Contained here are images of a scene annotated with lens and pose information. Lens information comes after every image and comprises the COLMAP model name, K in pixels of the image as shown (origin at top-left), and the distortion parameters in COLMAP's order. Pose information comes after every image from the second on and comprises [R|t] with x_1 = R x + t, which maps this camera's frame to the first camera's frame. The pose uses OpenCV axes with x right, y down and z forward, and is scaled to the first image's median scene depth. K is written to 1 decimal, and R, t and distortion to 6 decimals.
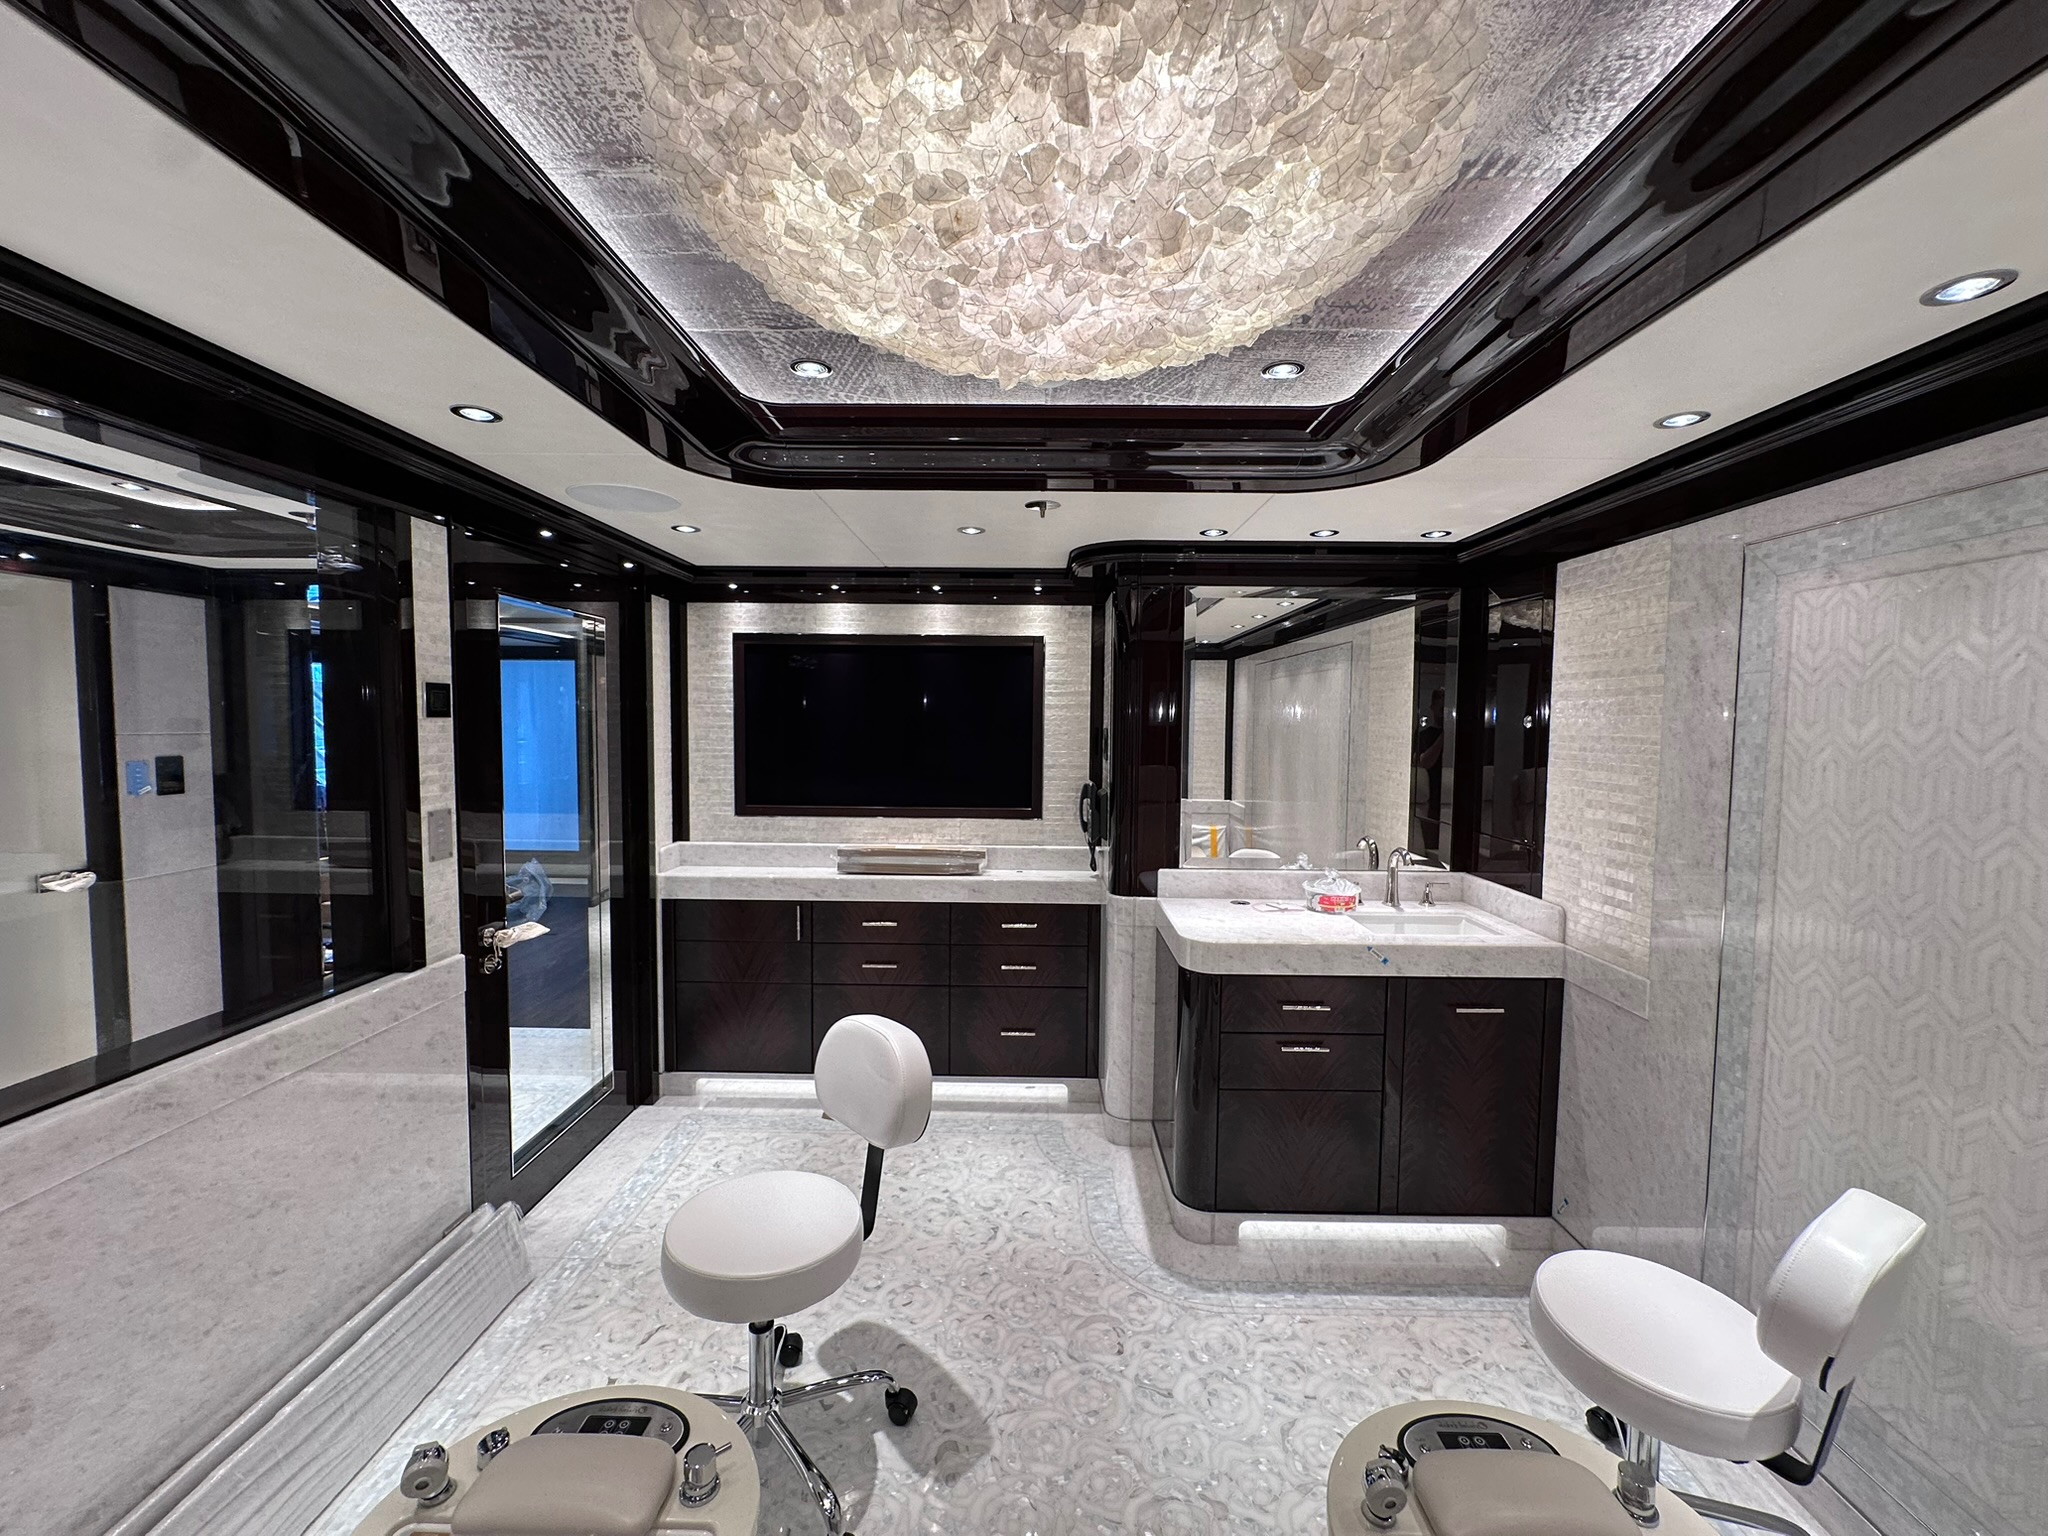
lens RADIAL K [[824.0, 0, 1023.4], [0, 824.0, 769.7], [0, 0, 1]] dist [-0.005818, 0.001364]
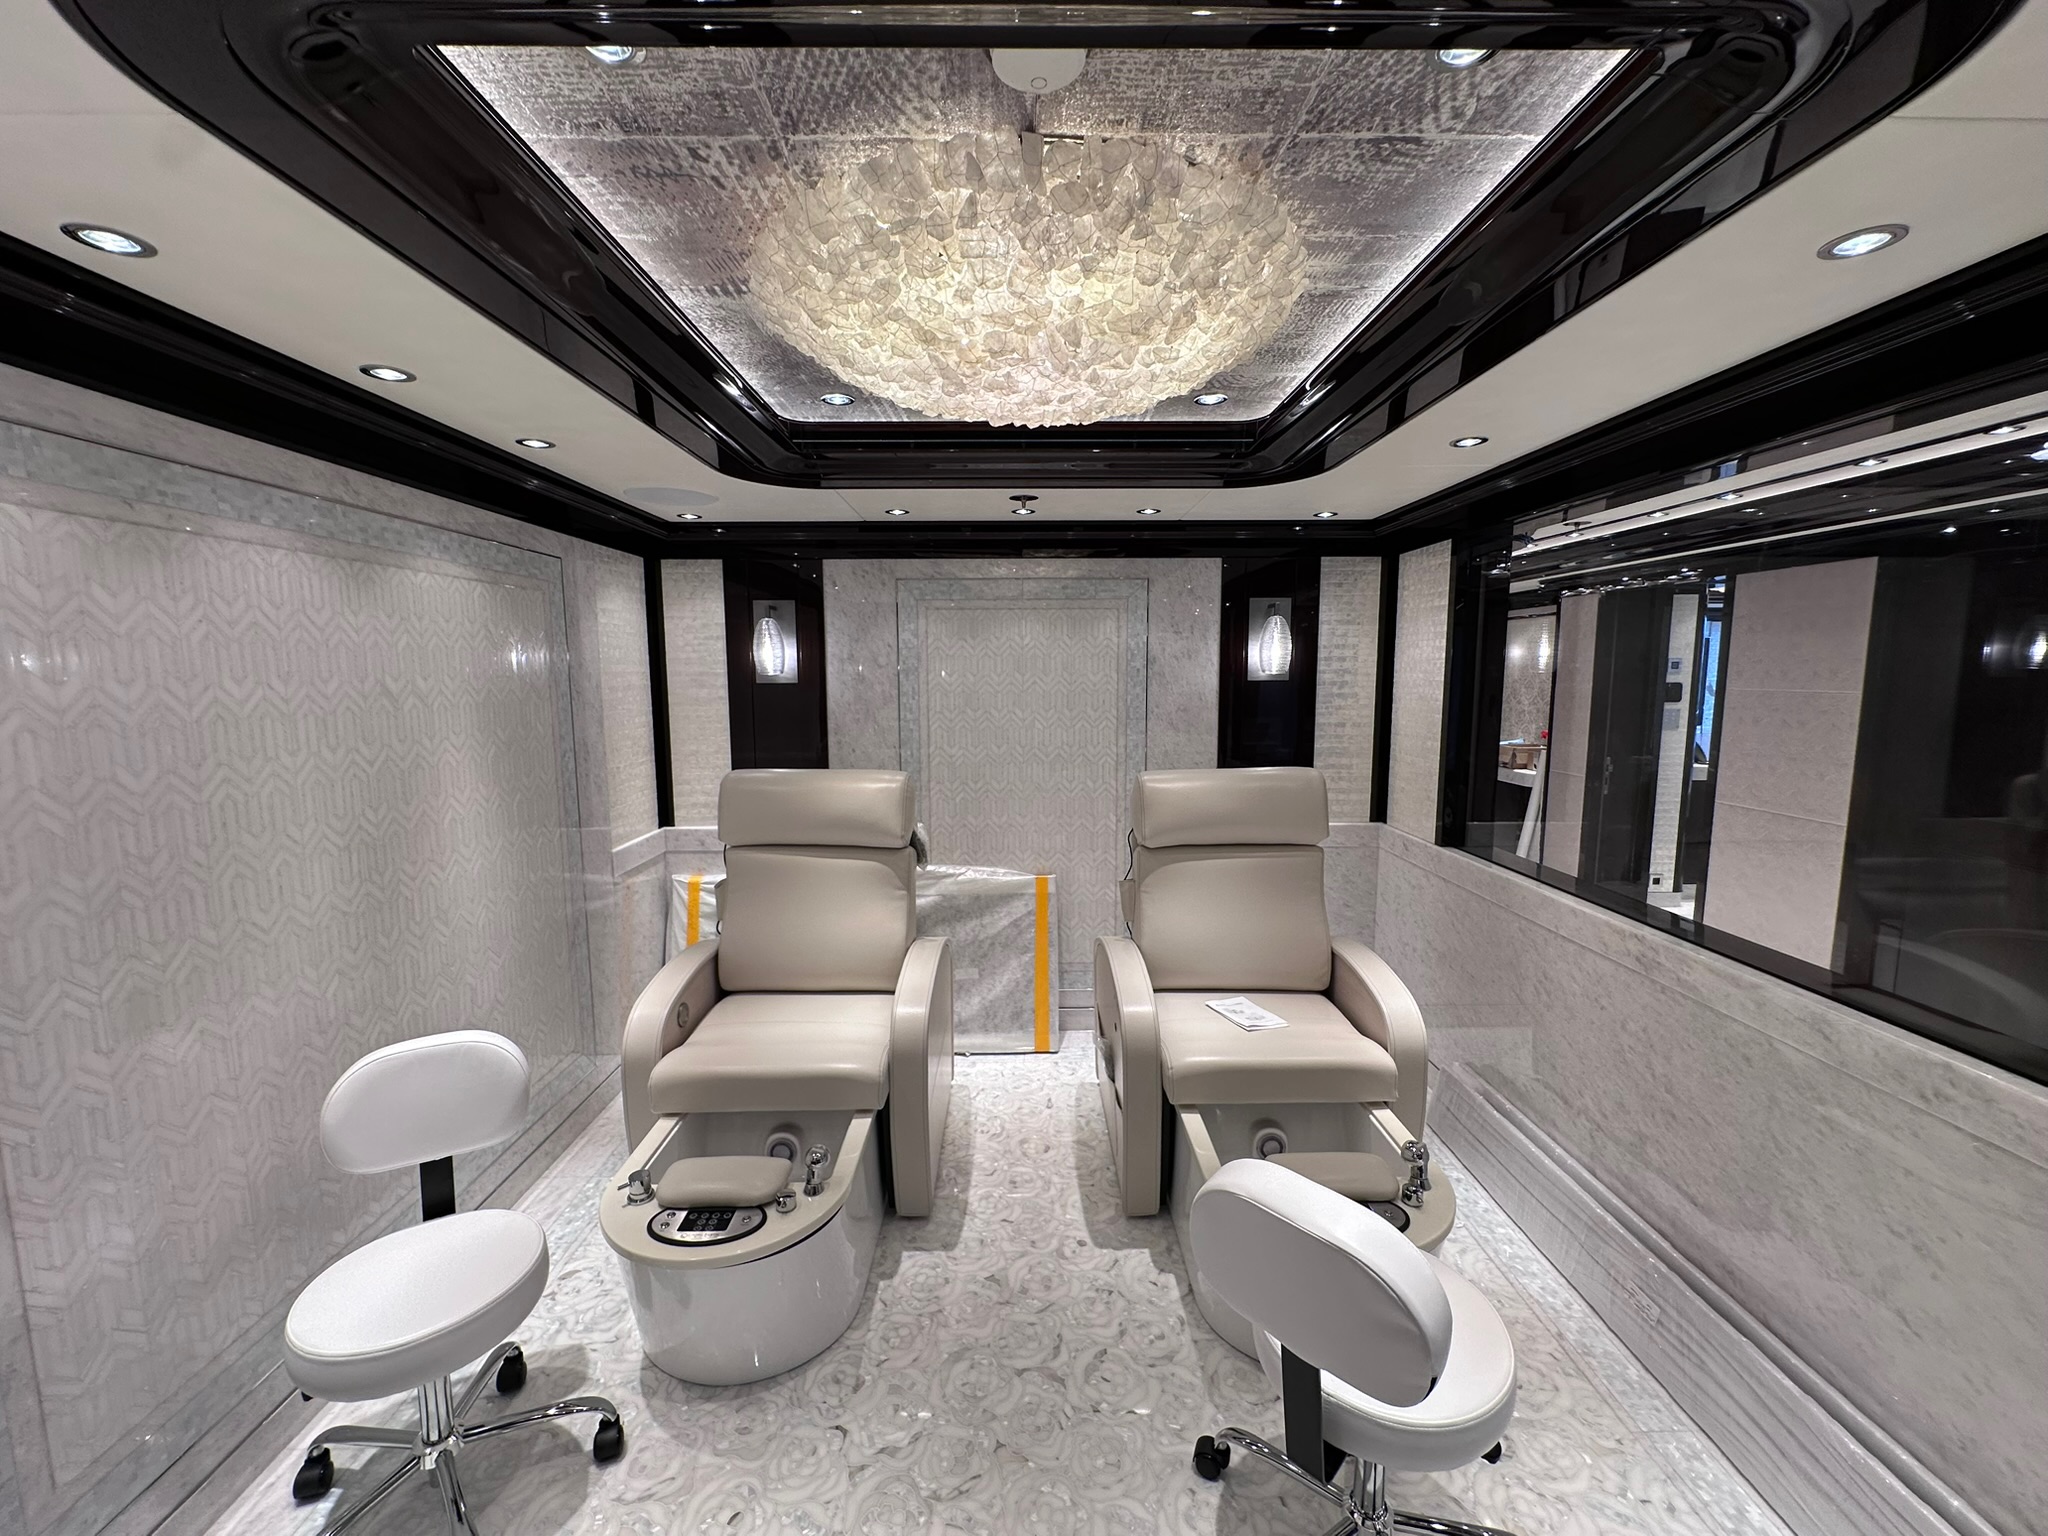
lens RADIAL K [[824.0, 0, 1022.4], [0, 824.0, 765.3], [0, 0, 1]] dist [-0.005818, 0.001364]
pose [[-0.999796, -0.003310, -0.019927, 0.058343], [-0.006730, 0.984706, 0.174092, -0.136366], [0.019046, 0.174191, -0.984528, 2.021902]]
